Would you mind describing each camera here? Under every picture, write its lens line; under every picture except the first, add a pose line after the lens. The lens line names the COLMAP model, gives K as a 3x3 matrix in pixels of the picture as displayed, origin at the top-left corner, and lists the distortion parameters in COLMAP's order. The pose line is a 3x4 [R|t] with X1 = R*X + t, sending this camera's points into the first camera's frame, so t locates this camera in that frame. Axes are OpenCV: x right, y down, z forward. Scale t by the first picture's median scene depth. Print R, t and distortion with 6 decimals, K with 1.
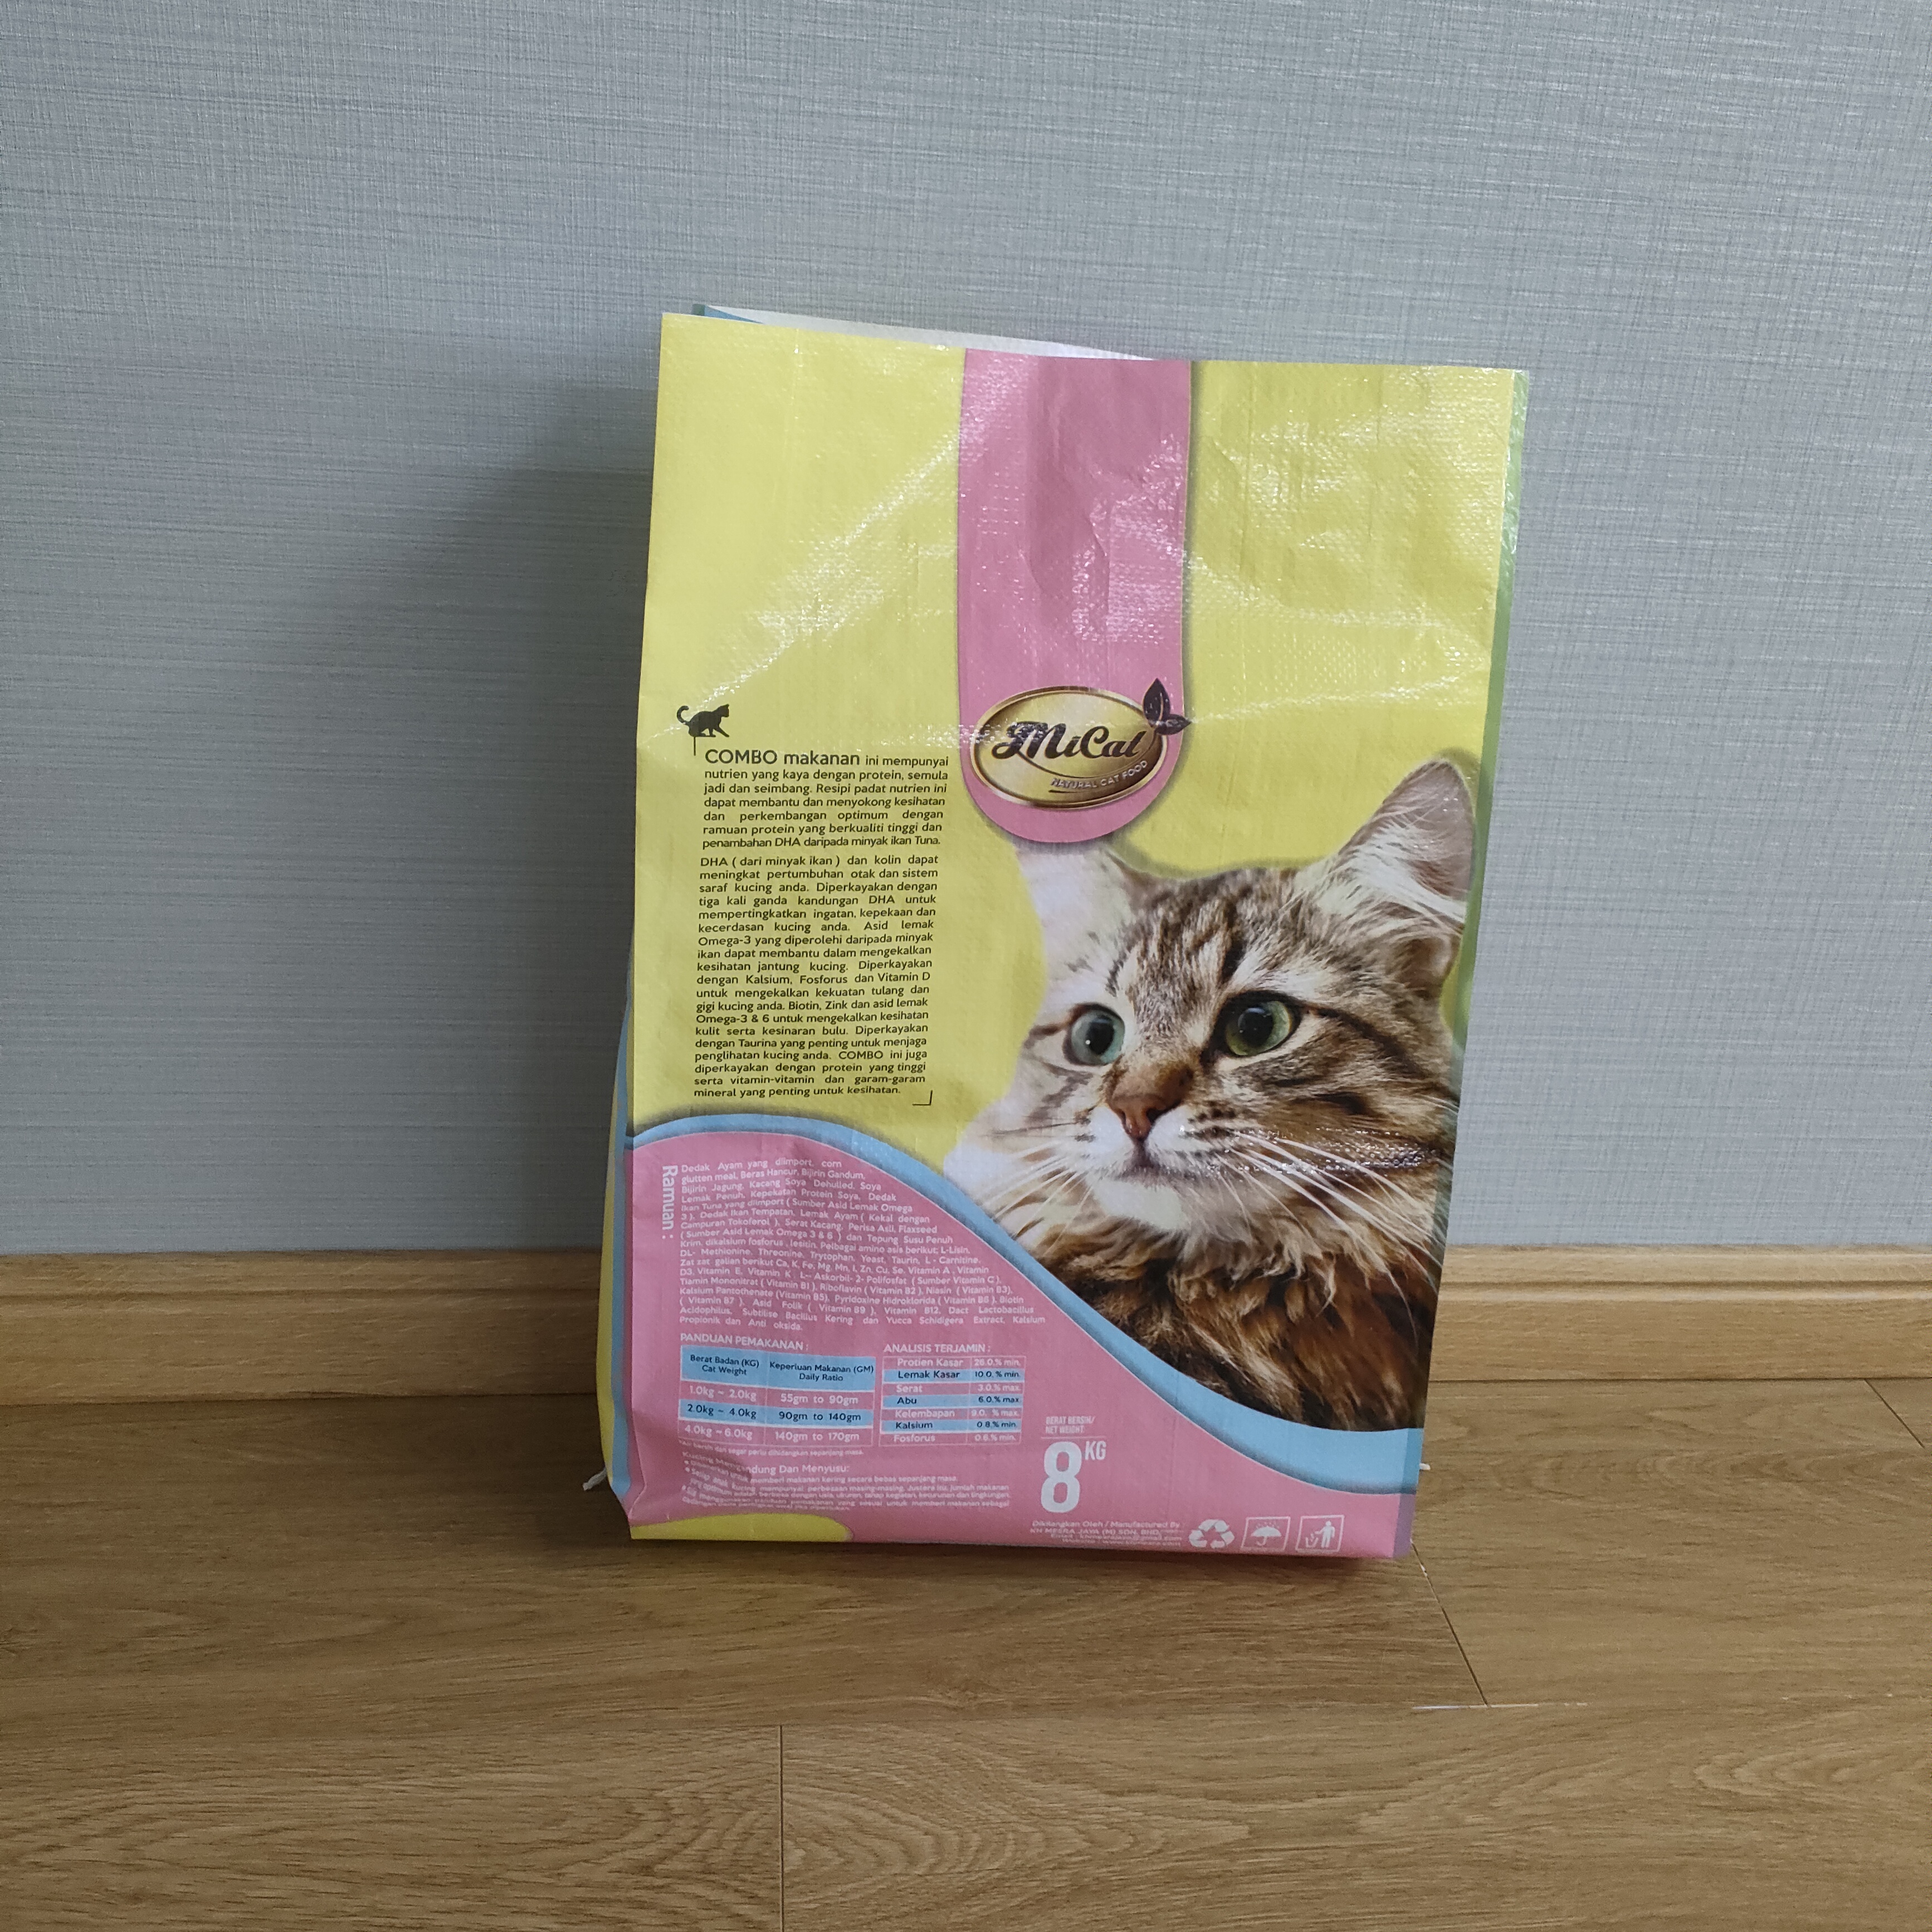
lens RADIAL K [[1877.6, 0, 968.5], [0, 1877.6, 973.1], [0, 0, 1]] dist [0.091830, -0.141504]
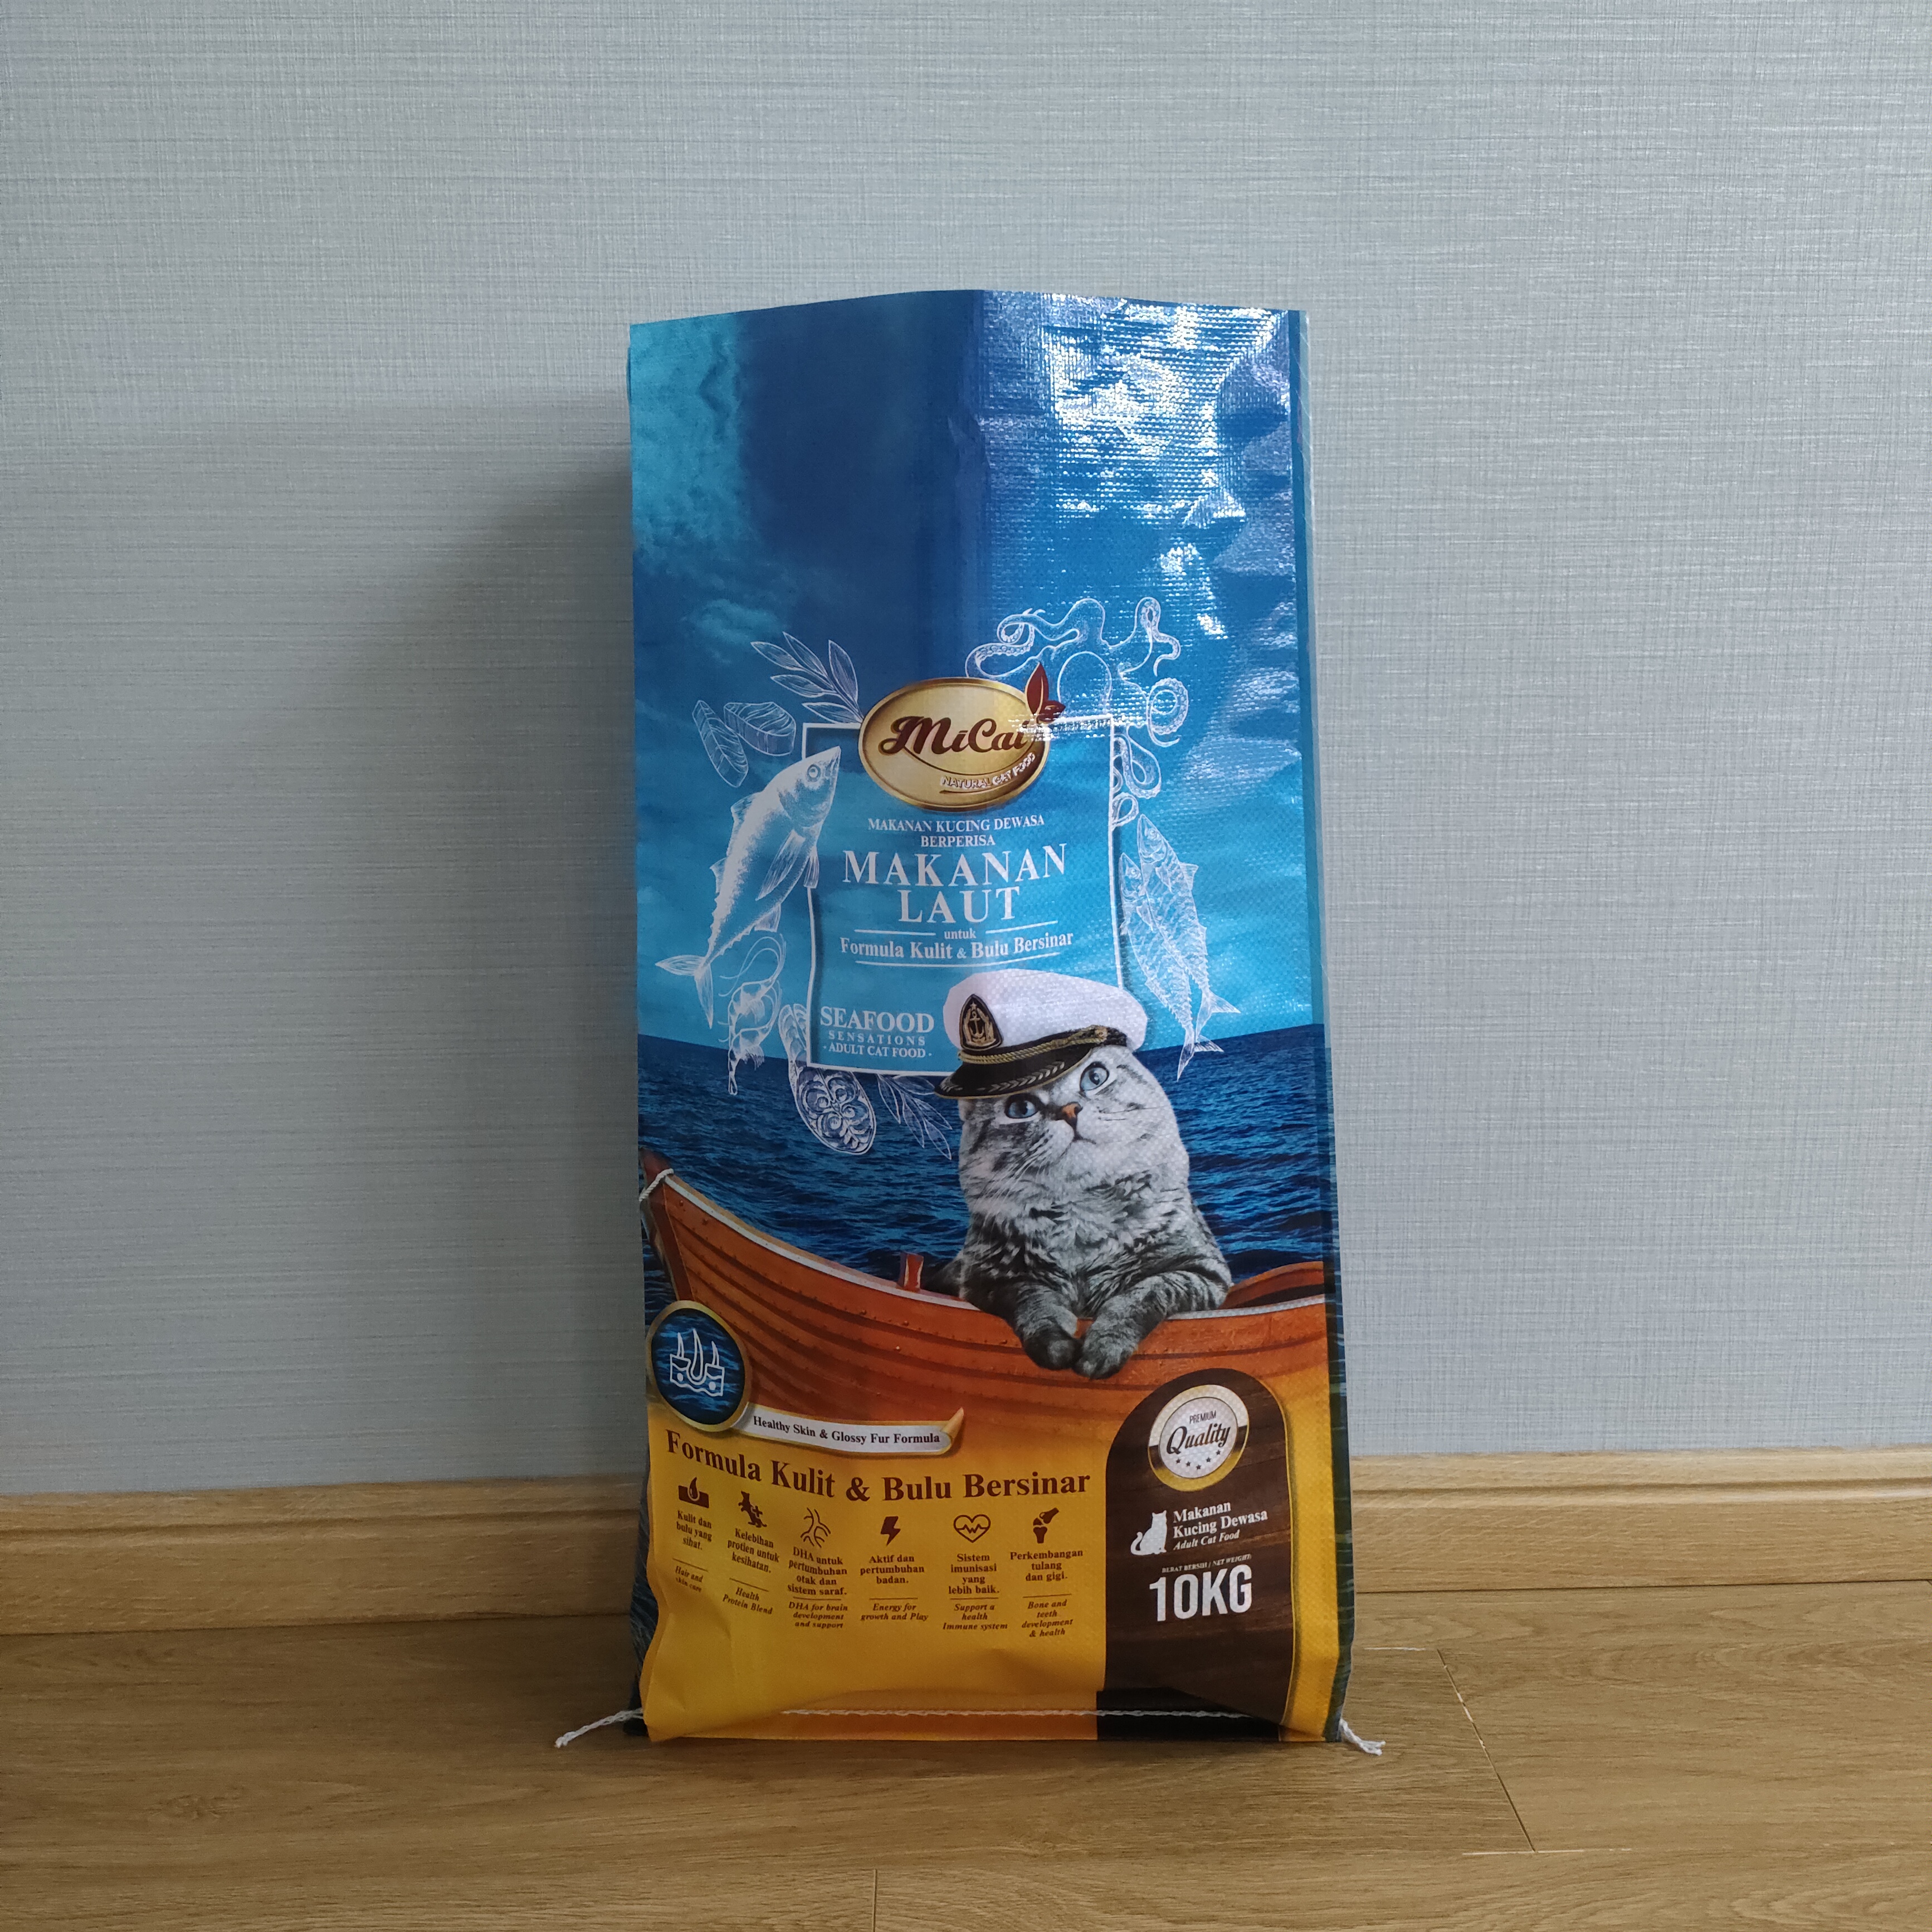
lens RADIAL K [[1877.6, 0, 968.5], [0, 1877.6, 973.1], [0, 0, 1]] dist [0.091830, -0.141504]
pose [[0.993979, -0.059458, -0.092037, 0.082855], [0.038152, 0.975209, -0.217972, 0.122621], [0.102716, 0.213148, 0.971606, -0.174725]]
